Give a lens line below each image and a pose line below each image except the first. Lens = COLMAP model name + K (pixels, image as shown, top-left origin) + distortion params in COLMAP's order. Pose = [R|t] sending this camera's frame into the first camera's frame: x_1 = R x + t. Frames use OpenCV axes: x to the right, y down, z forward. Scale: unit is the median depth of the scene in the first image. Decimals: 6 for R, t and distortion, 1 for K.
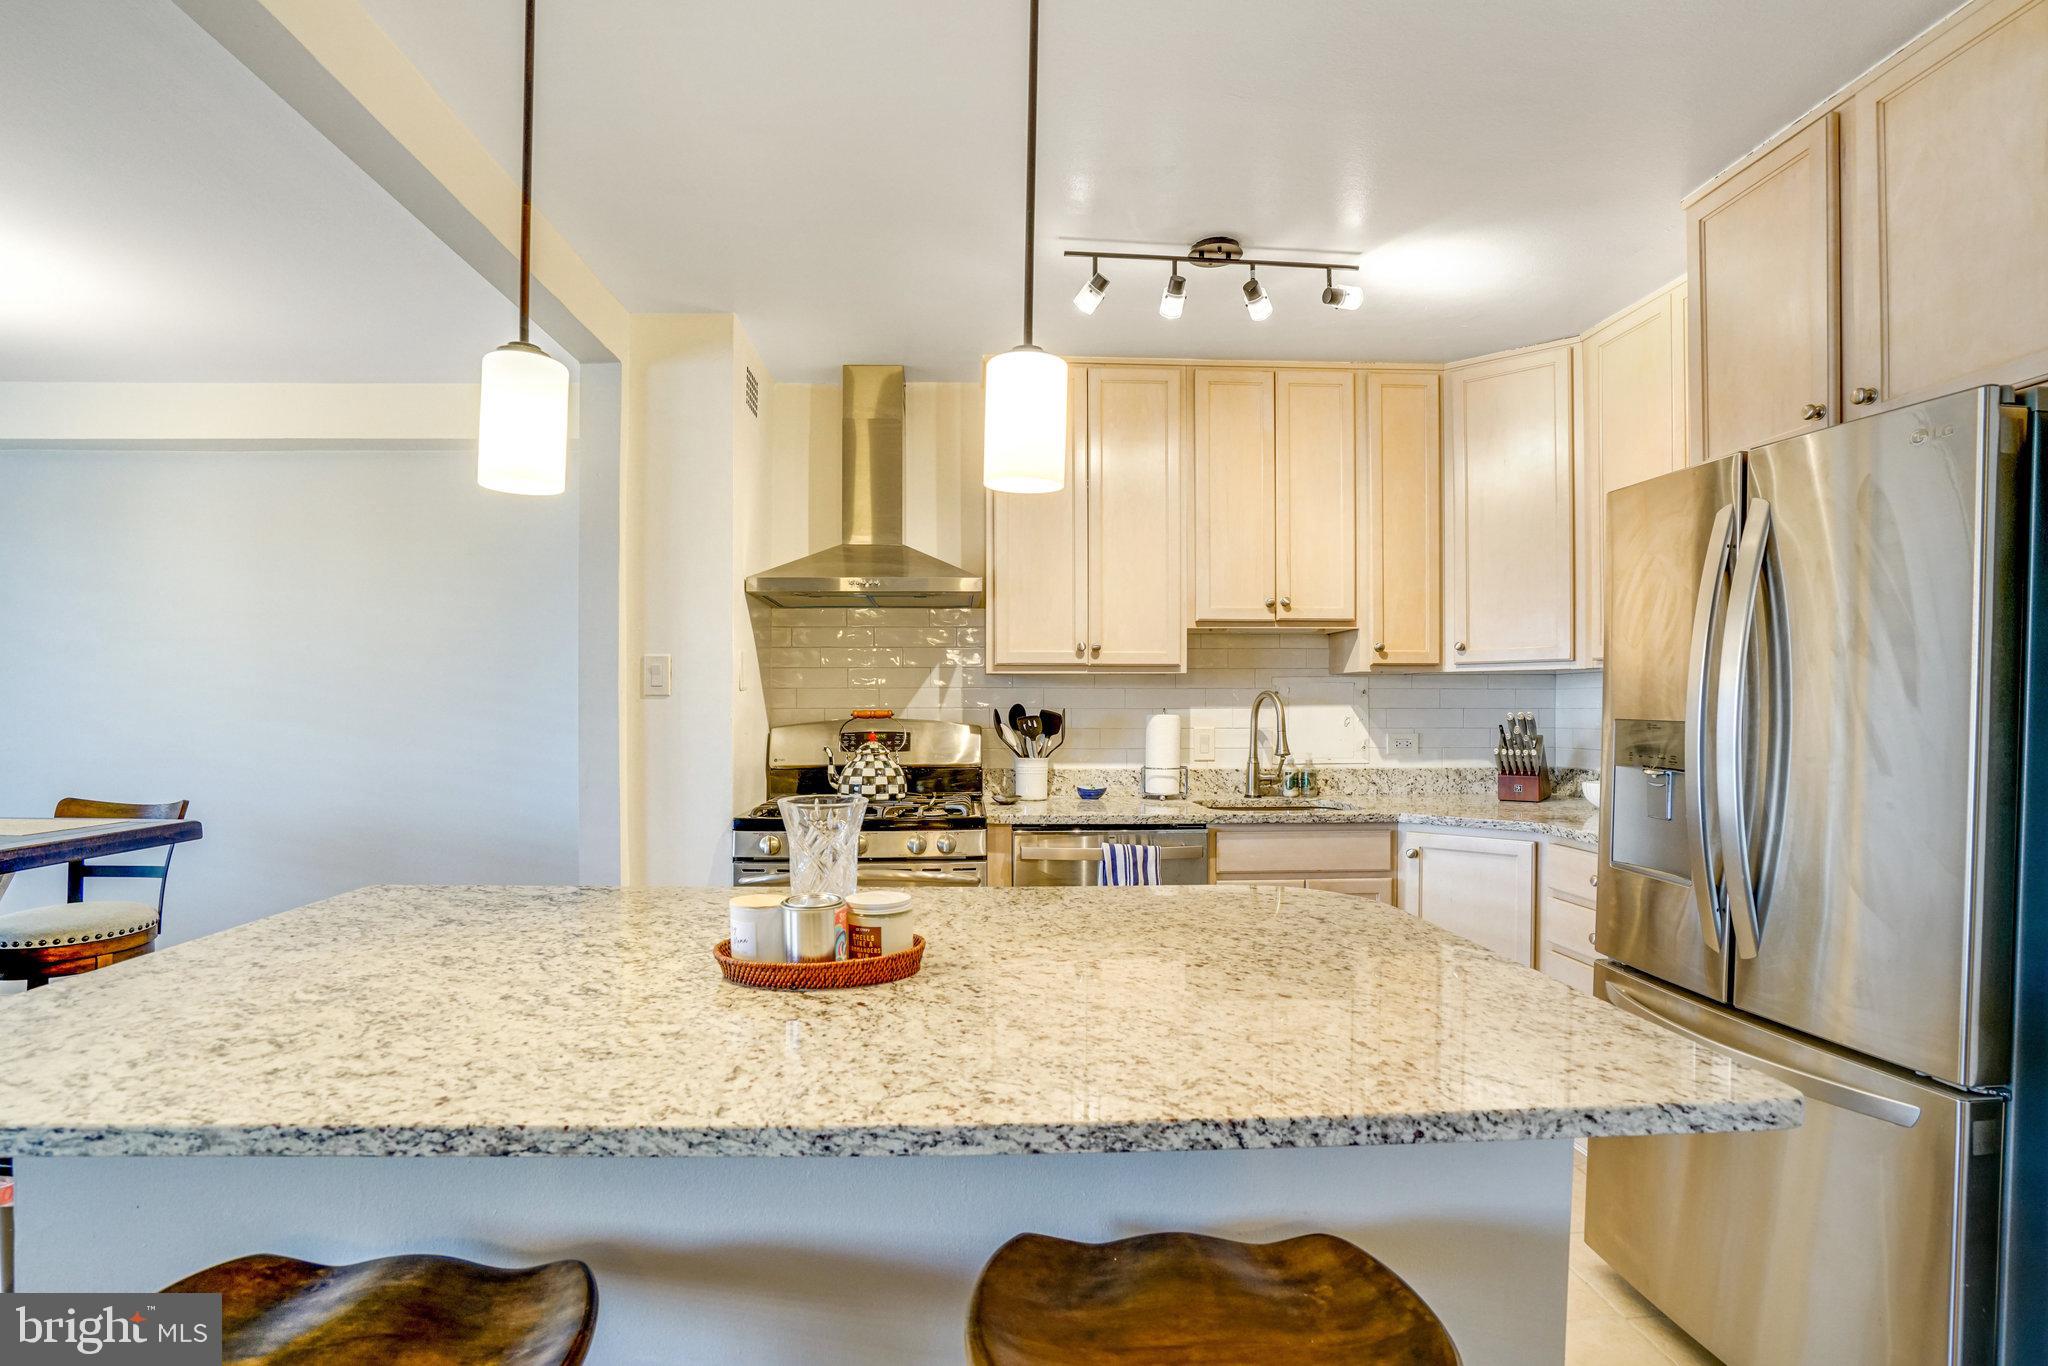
lens RADIAL K [[952.5, 0, 994.8], [0, 952.5, 708.3], [0, 0, 1]] dist [-0.055648, 0.018379]
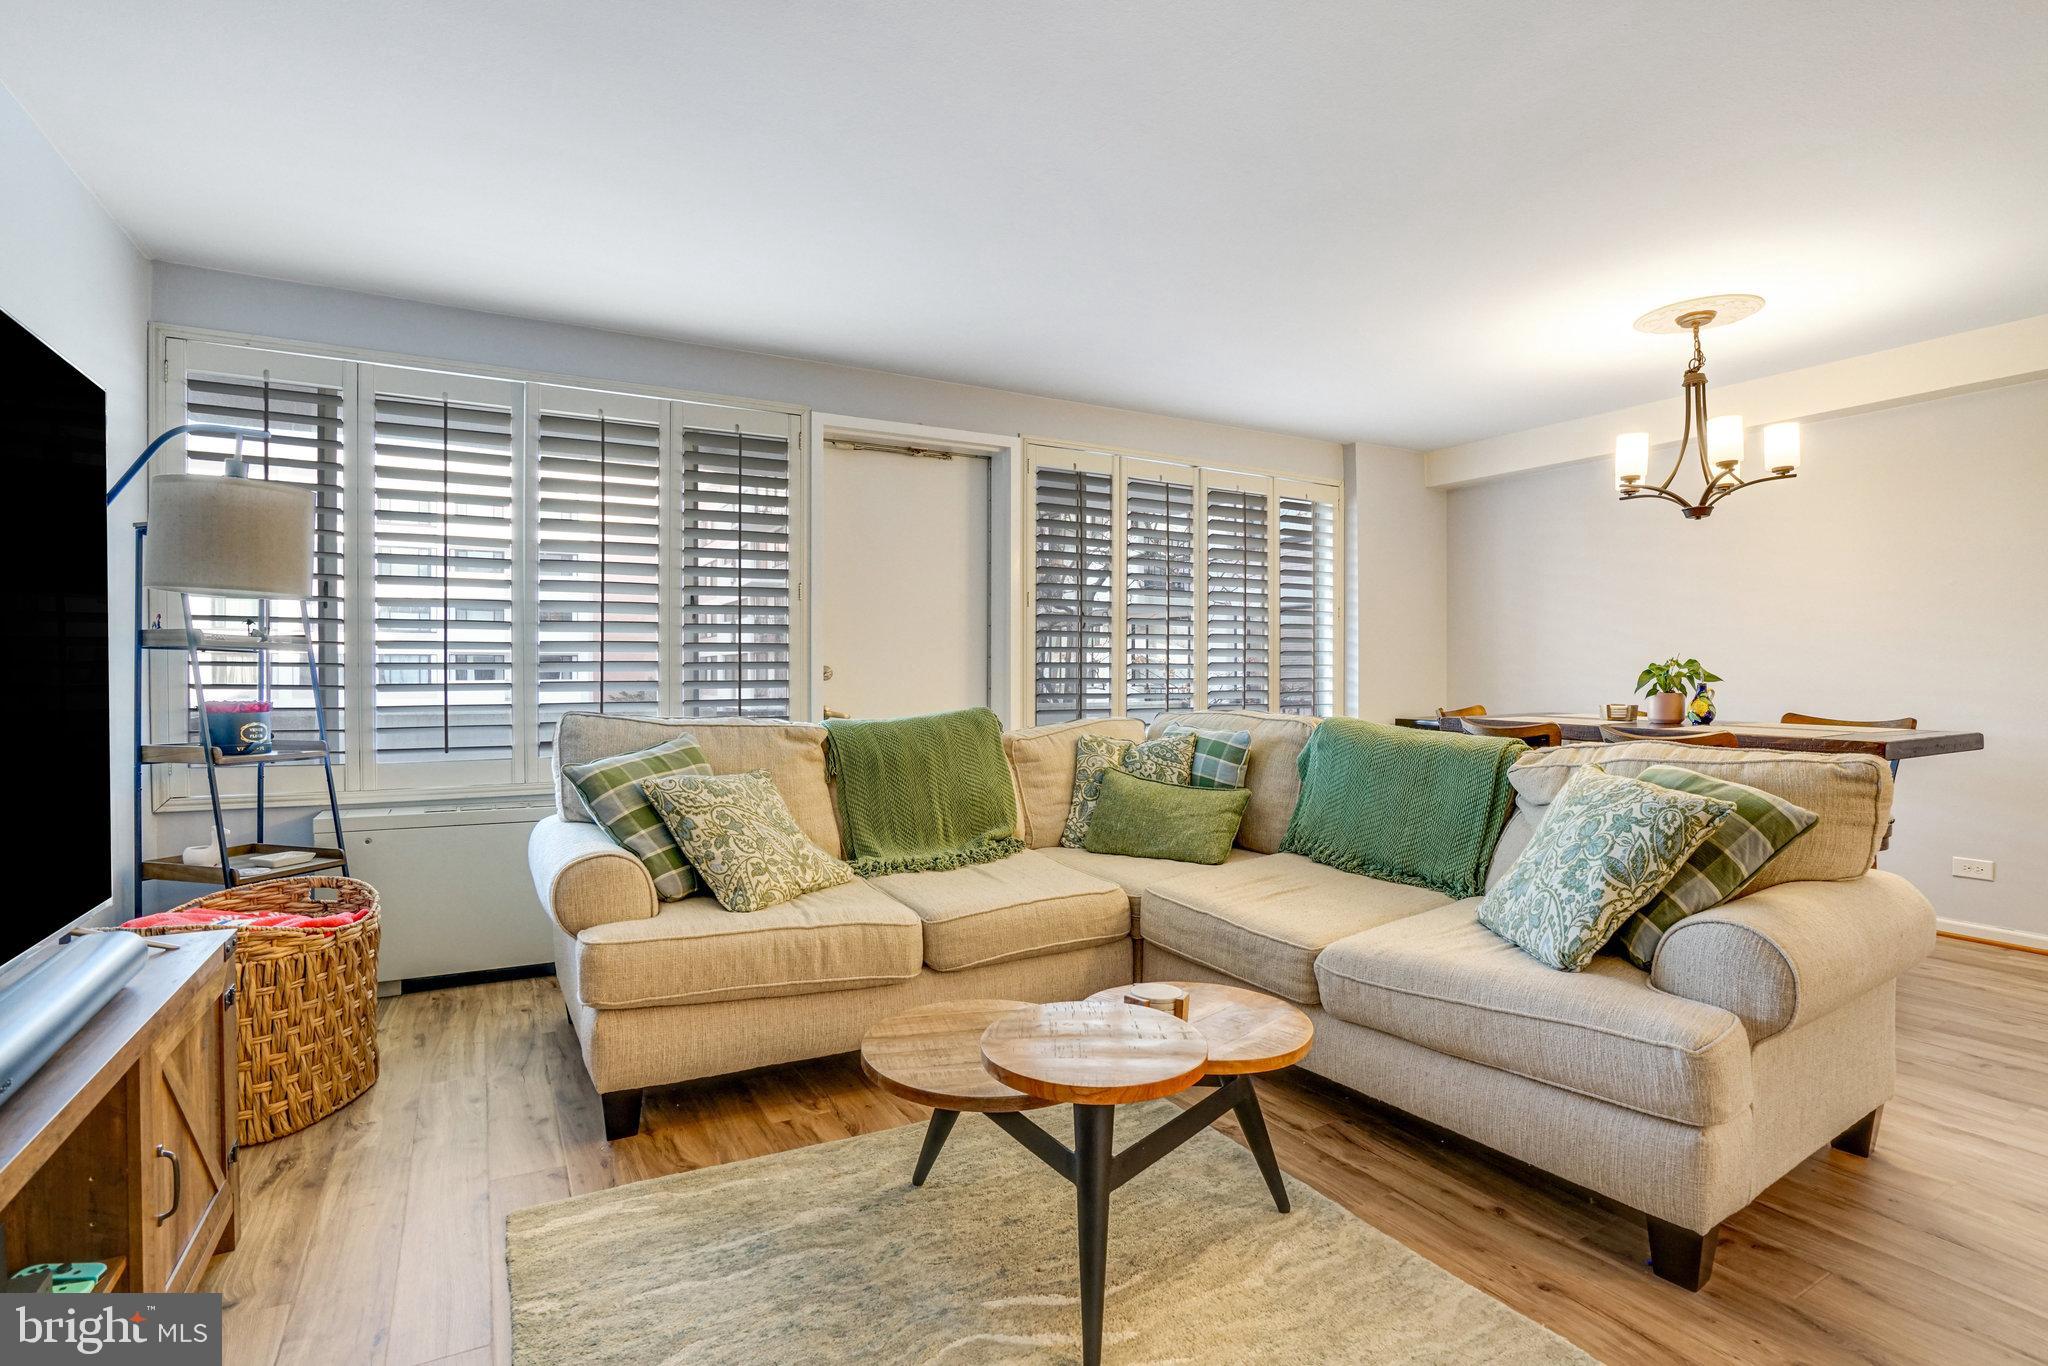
lens RADIAL K [[997.7, 0, 1024.0], [0, 997.7, 683.0], [0, 0, 1]] dist [-0.070905, 0.038522]
pose [[0.466363, 0.005845, -0.884574, -0.296139], [0.001122, 0.999973, 0.007199, 0.042527], [0.884593, -0.004350, 0.466344, -0.485304]]
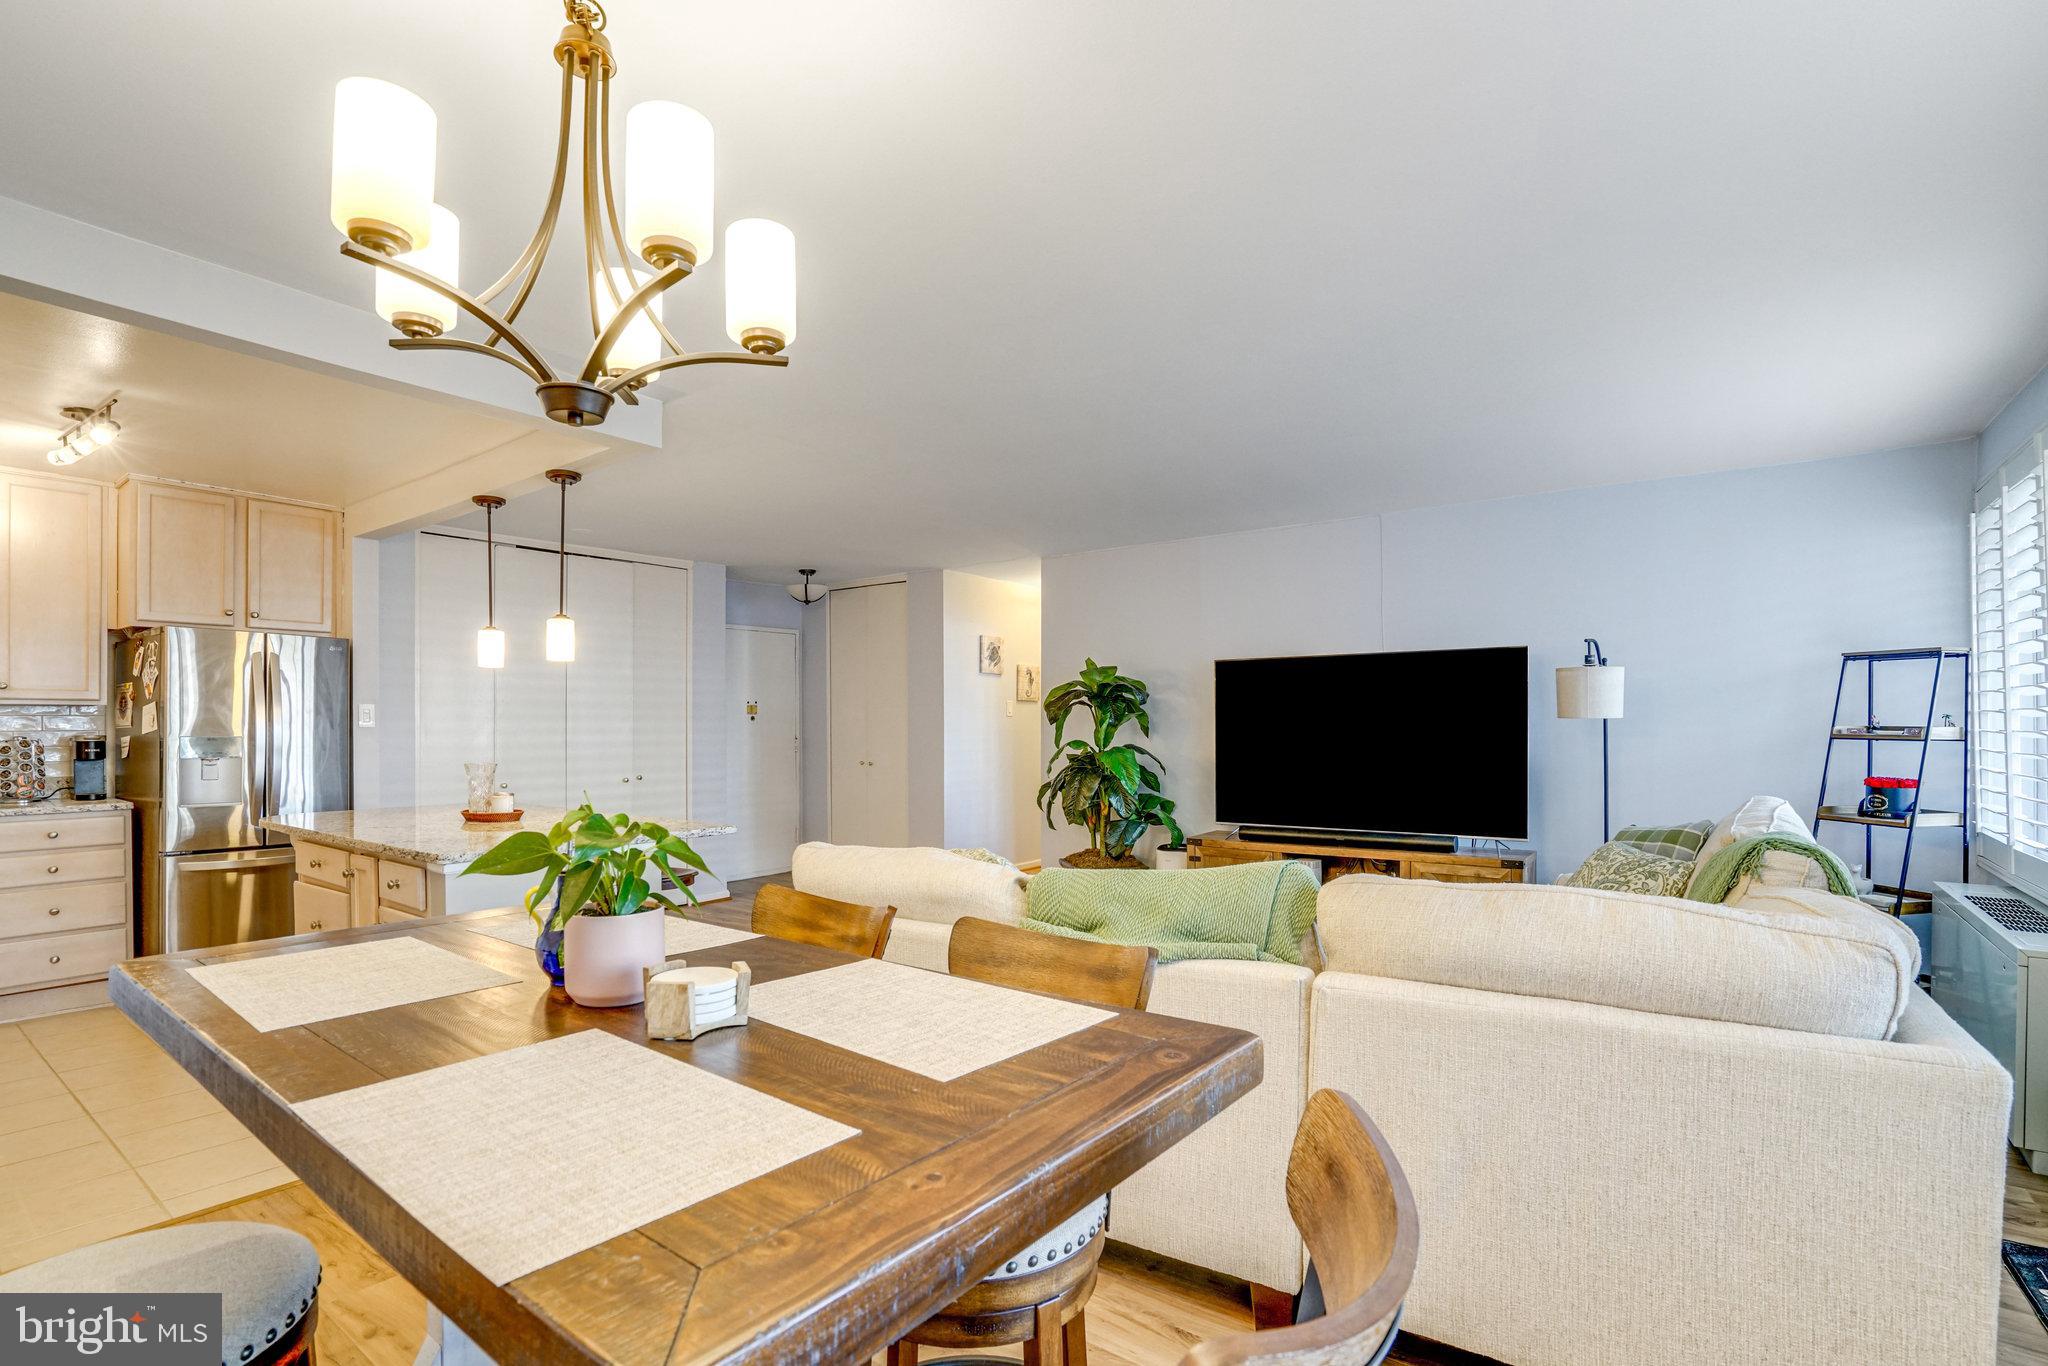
lens RADIAL K [[956.1, 0, 1019.7], [0, 956.1, 718.5], [0, 0, 1]] dist [-0.070076, 0.024859]
pose [[-0.782376, 0.005669, 0.622781, -1.303801], [0.003016, 0.999981, -0.005314, -0.008139], [-0.622800, -0.002280, -0.782378, 0.892395]]
